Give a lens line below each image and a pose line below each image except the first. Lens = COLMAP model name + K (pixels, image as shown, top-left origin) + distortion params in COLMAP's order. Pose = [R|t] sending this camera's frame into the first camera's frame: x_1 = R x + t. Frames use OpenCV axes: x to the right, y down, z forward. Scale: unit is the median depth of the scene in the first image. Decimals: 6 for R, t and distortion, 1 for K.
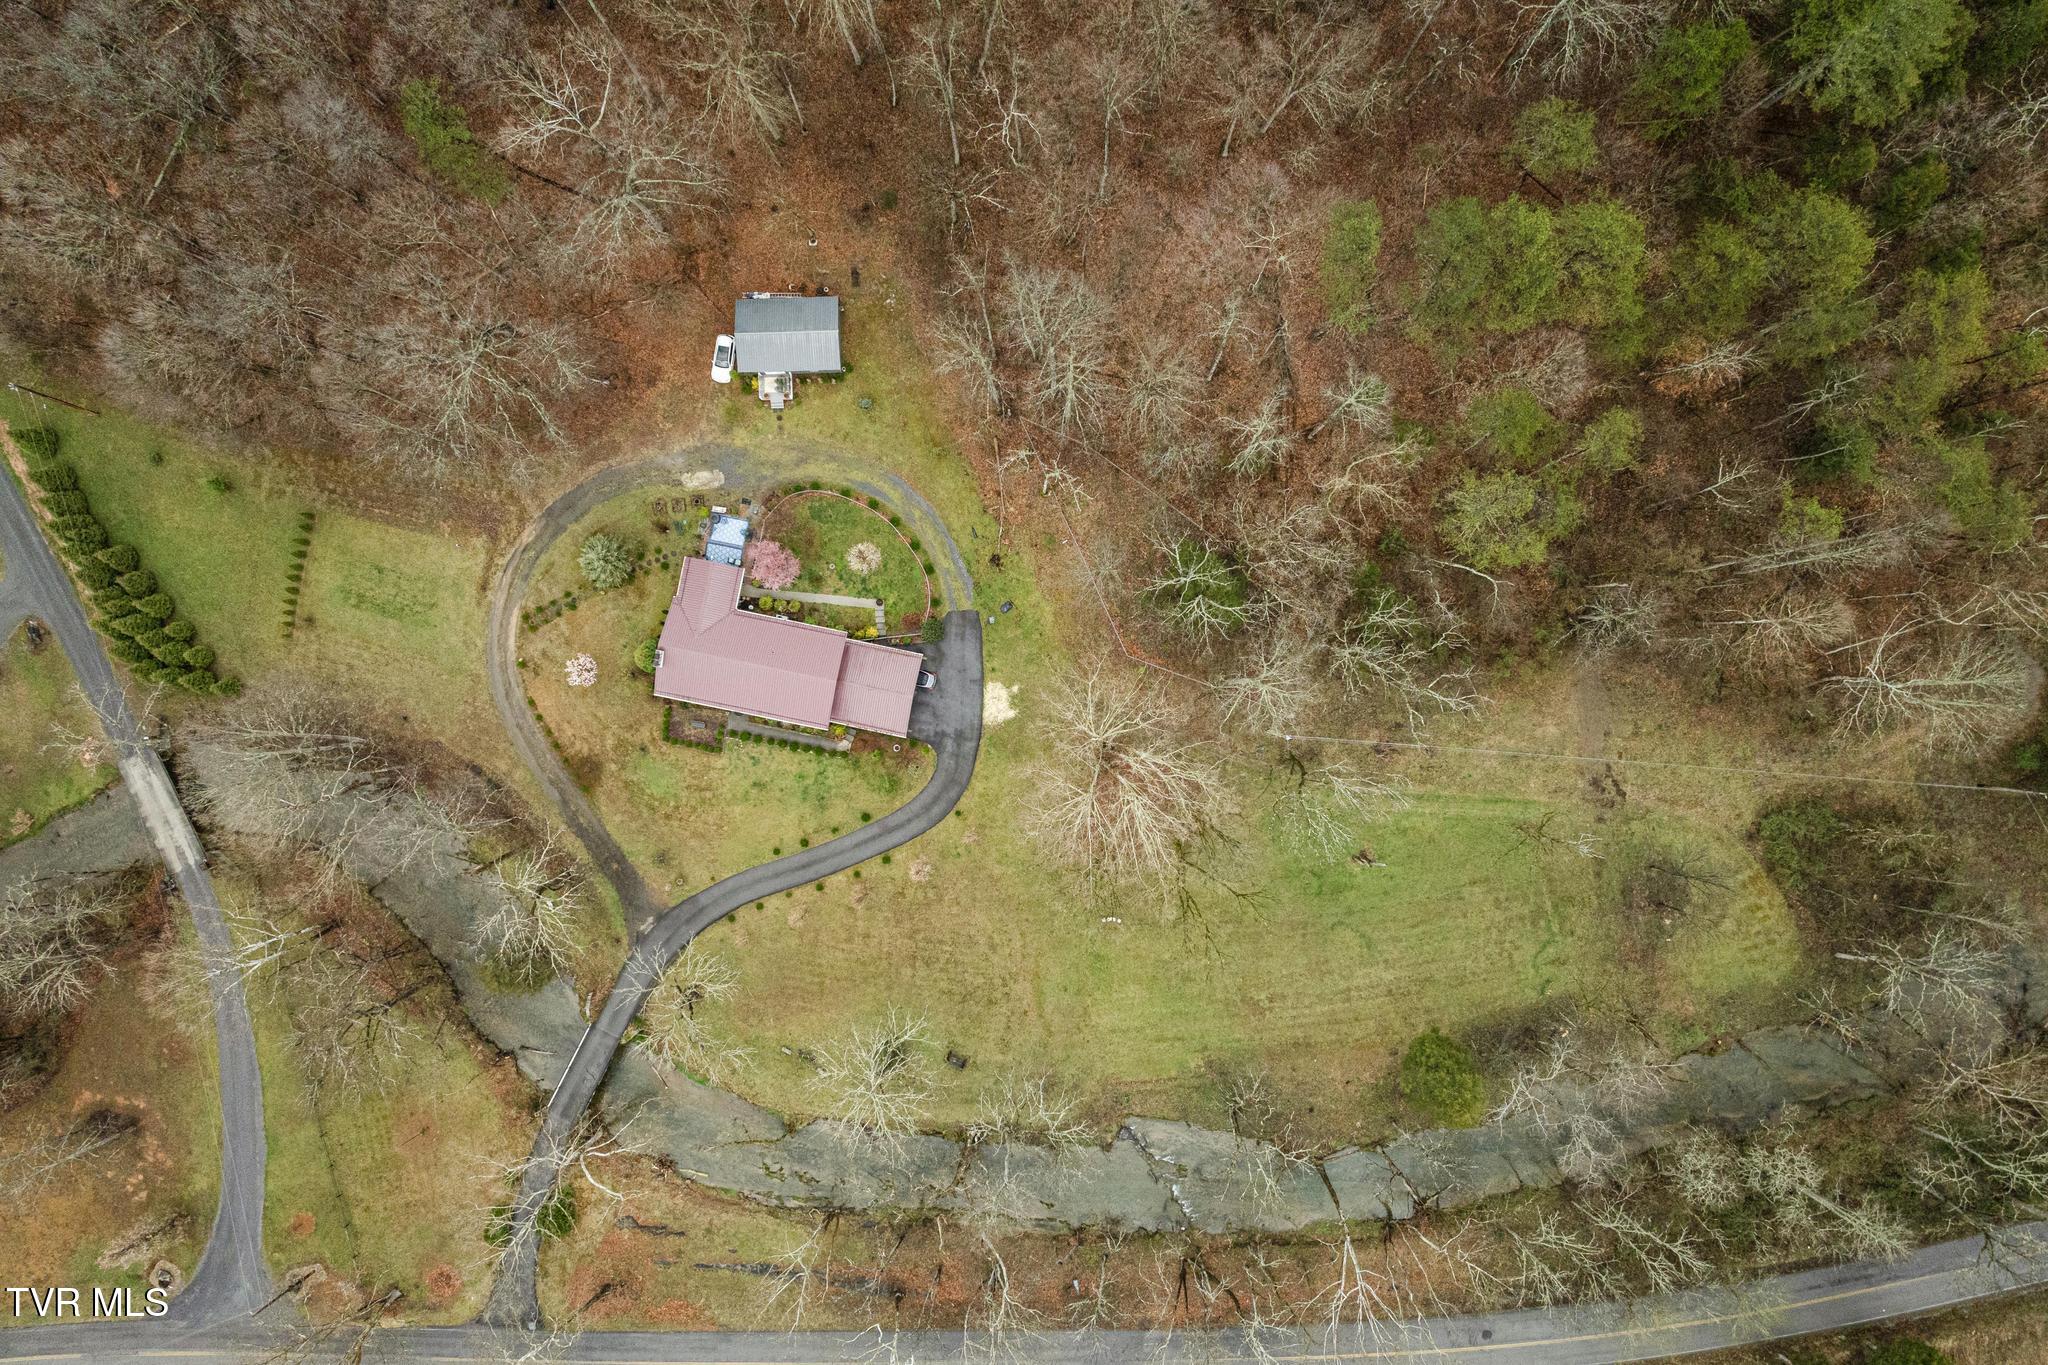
lens RADIAL K [[1432.2, 0, 1024.0], [0, 1432.2, 682.5], [0, 0, 1]] dist [-0.031623, 0.001523]
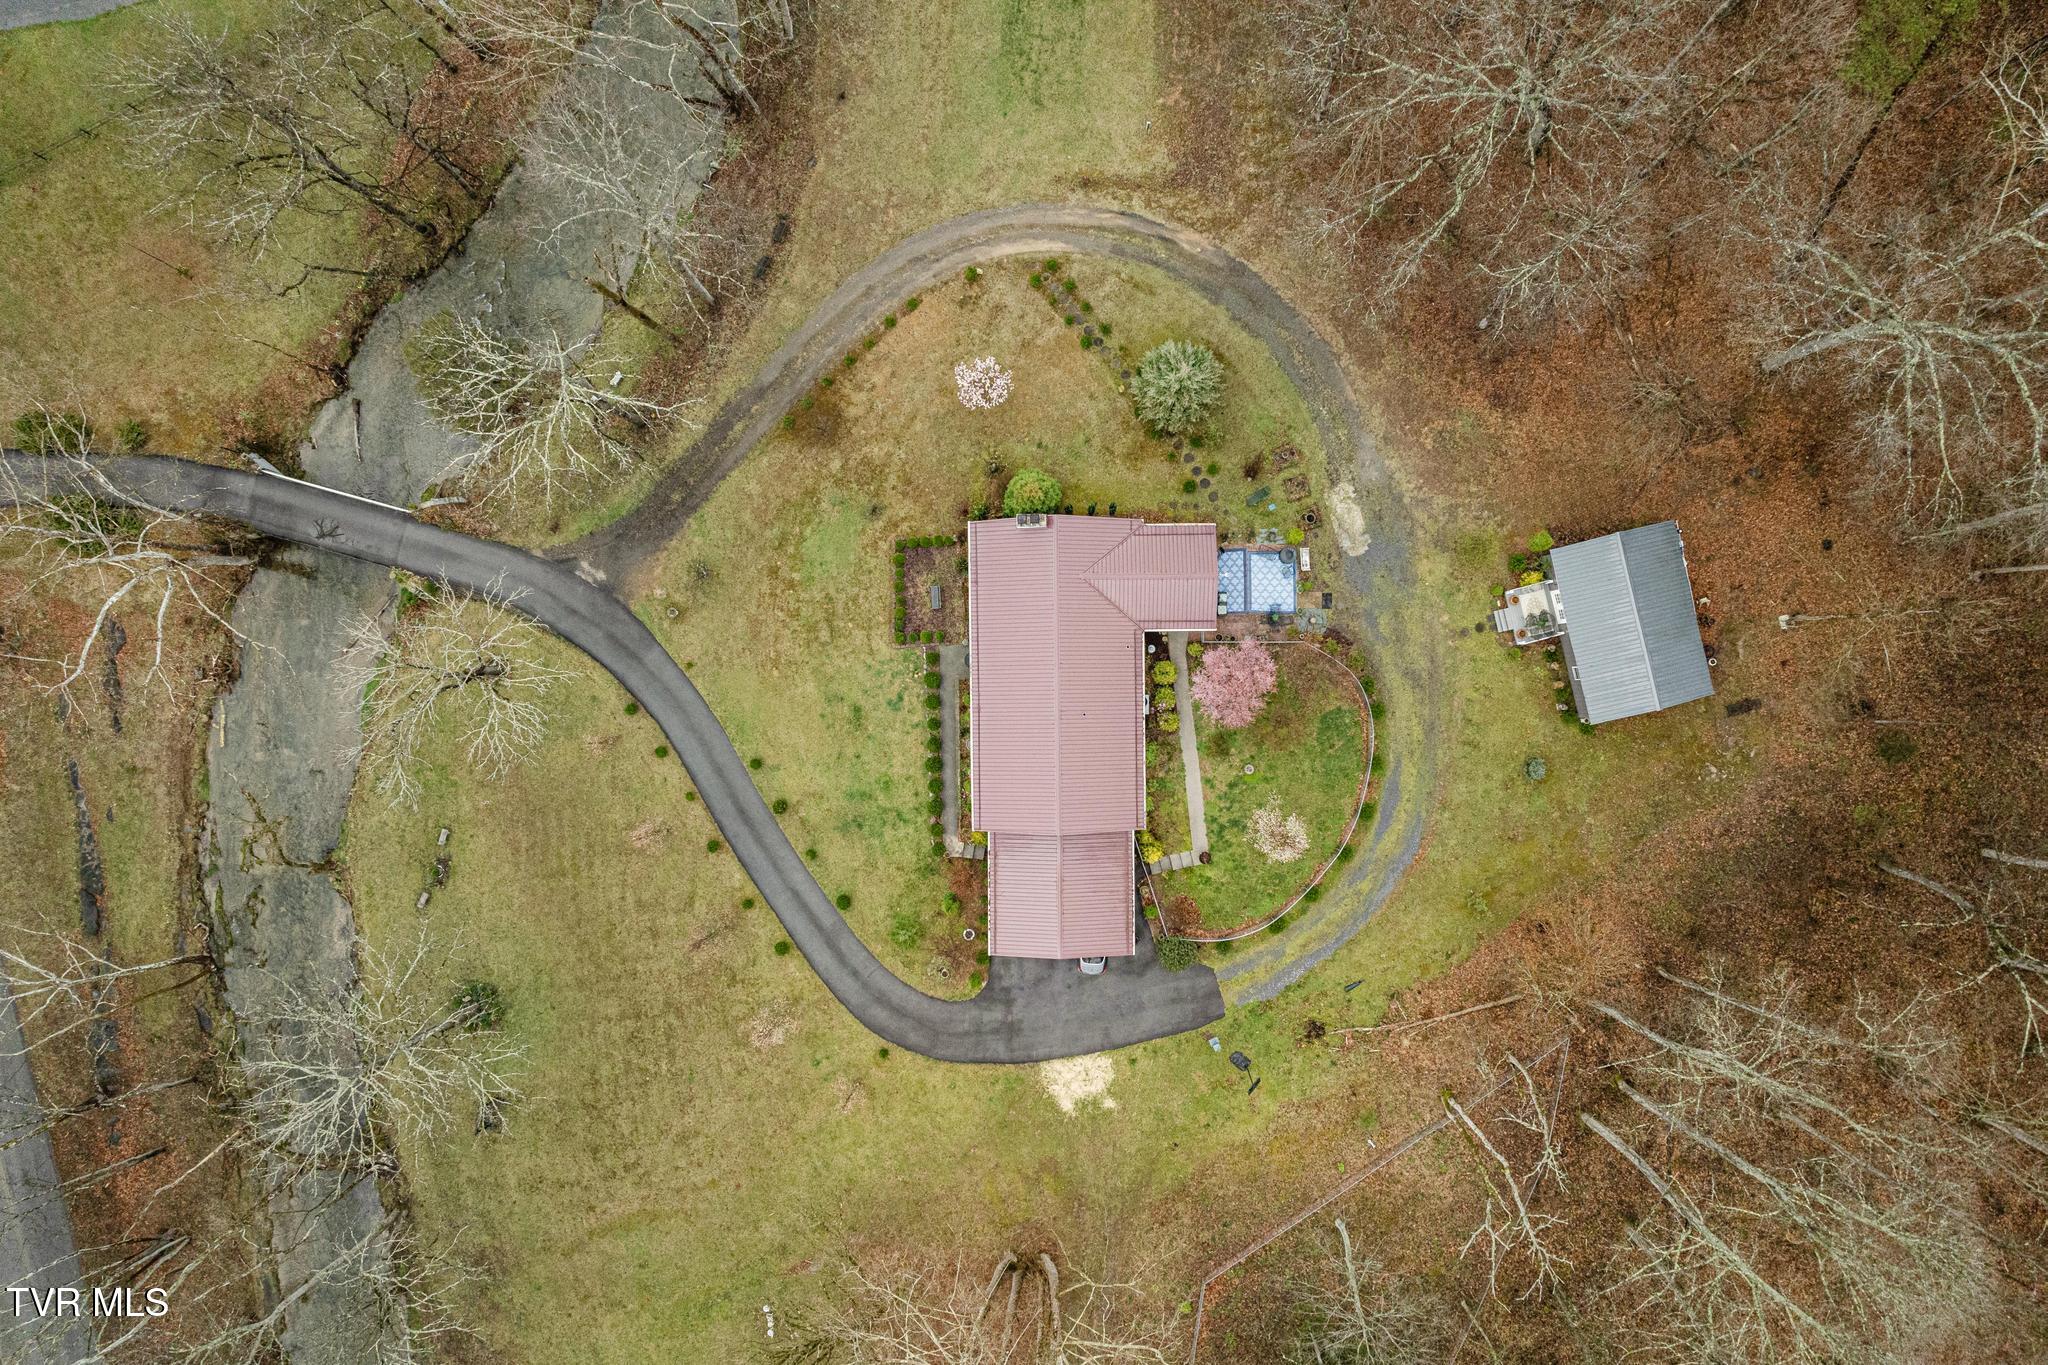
lens RADIAL K [[1497.1, 0, 1084.1], [0, 1497.1, 680.3], [0, 0, 1]] dist [-0.041156, -0.006952]
pose [[0.210942, 0.977225, 0.023106, -0.195449], [-0.977497, 0.210838, 0.006886, -0.026878], [0.001857, -0.024039, 0.999709, 0.386692]]
